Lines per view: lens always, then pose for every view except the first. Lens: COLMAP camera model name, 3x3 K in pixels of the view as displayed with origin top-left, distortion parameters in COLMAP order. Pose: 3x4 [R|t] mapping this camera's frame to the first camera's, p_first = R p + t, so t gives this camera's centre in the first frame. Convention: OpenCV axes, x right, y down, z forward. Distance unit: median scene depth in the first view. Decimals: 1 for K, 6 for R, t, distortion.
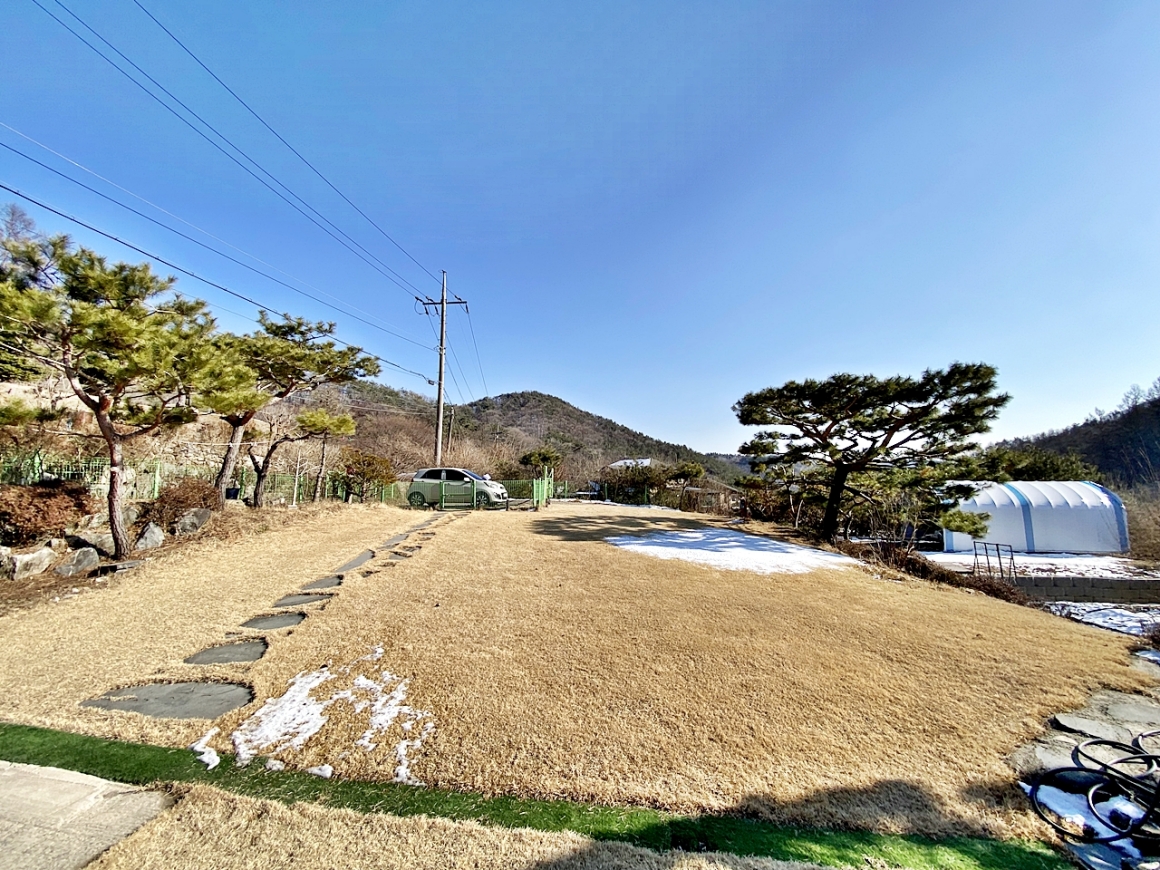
lens RADIAL K [[478.5, 0, 589.2], [0, 478.5, 436.2], [0, 0, 1]] dist [0.000752, -0.012107]
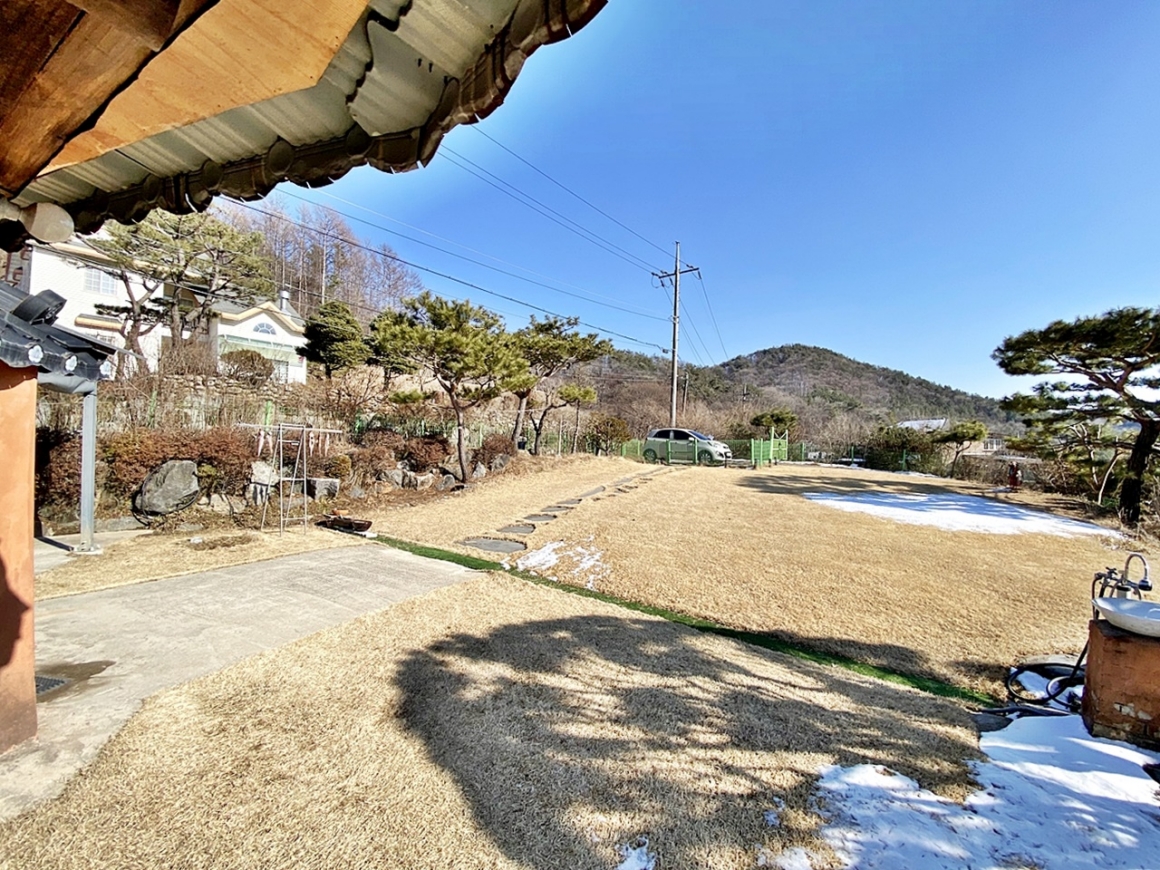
lens RADIAL K [[478.5, 0, 580.6], [0, 478.5, 446.5], [0, 0, 1]] dist [0.000752, -0.012107]
pose [[0.862887, 0.016215, -0.505137, 0.207890], [0.034216, 0.995318, 0.090399, -0.001466], [0.504238, -0.095288, 0.858292, -0.230335]]
